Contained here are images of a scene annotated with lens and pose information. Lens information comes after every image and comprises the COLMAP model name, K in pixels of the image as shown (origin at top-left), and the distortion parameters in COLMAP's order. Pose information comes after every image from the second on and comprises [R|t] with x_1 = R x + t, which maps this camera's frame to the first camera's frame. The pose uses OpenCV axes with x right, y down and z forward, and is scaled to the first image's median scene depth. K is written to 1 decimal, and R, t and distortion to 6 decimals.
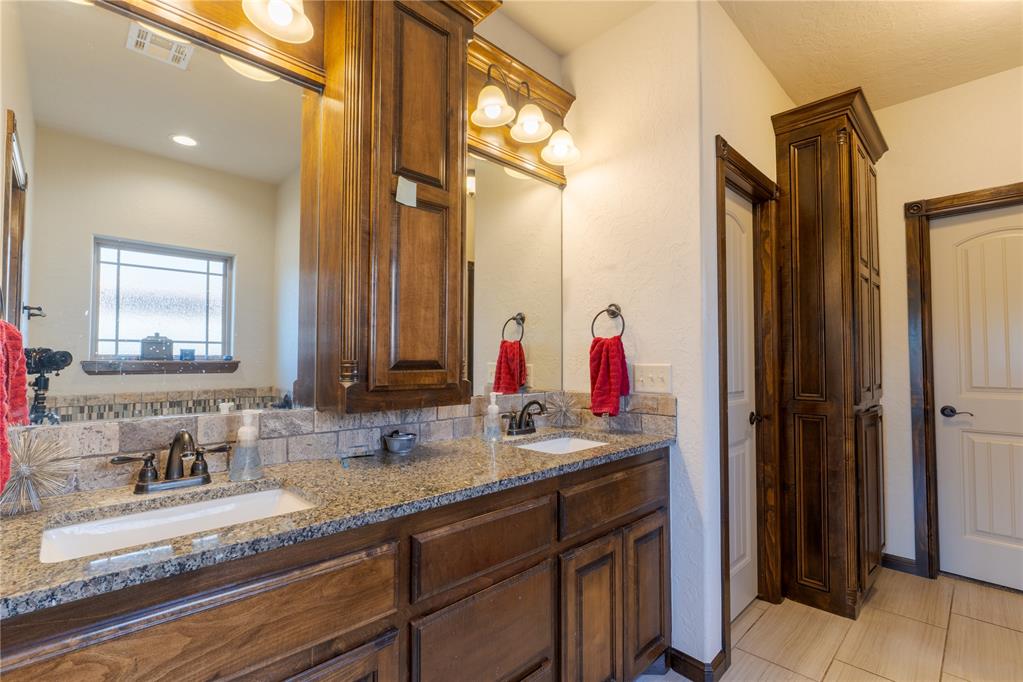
lens RADIAL K [[463.5, 0, 509.4], [0, 463.5, 345.6], [0, 0, 1]] dist [-0.005105, 0.000636]
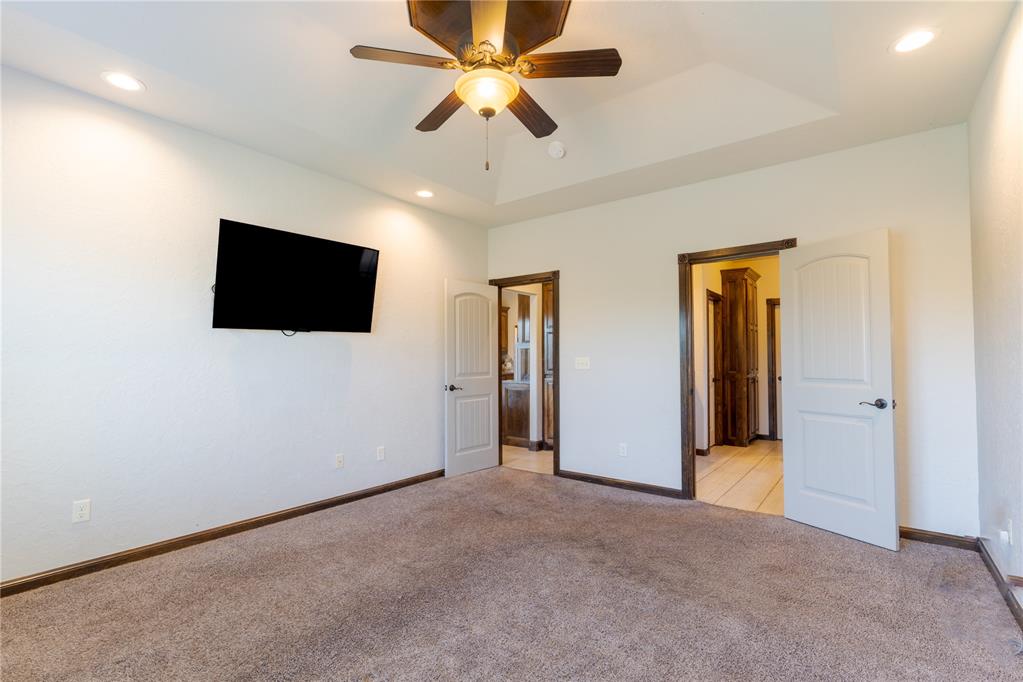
lens RADIAL K [[463.5, 0, 509.4], [0, 463.5, 345.6], [0, 0, 1]] dist [-0.005105, 0.000636]
pose [[0.990538, 0.002816, 0.137210, -1.334975], [-0.003502, 0.999983, 0.004753, -0.073442], [-0.137194, -0.005188, 0.990531, -1.976755]]
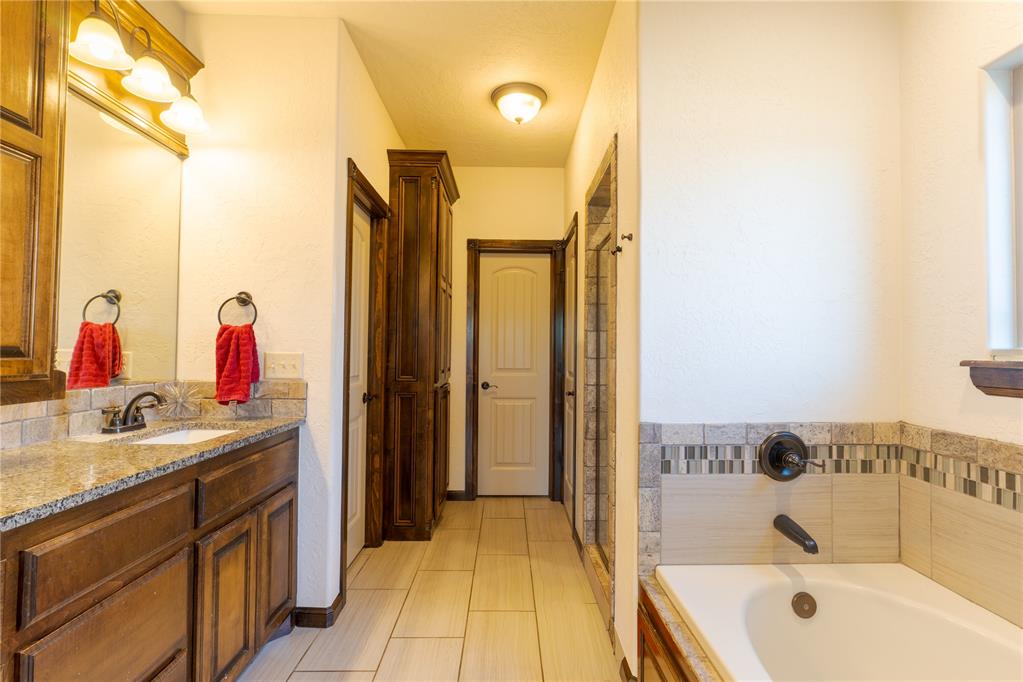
lens RADIAL K [[463.5, 0, 509.4], [0, 463.5, 345.6], [0, 0, 1]] dist [-0.005105, 0.000636]
pose [[0.690194, 0.015469, 0.723459, -0.102972], [-0.033585, 0.999379, 0.010672, -0.003831], [-0.722845, -0.031663, 0.690284, -0.110166]]
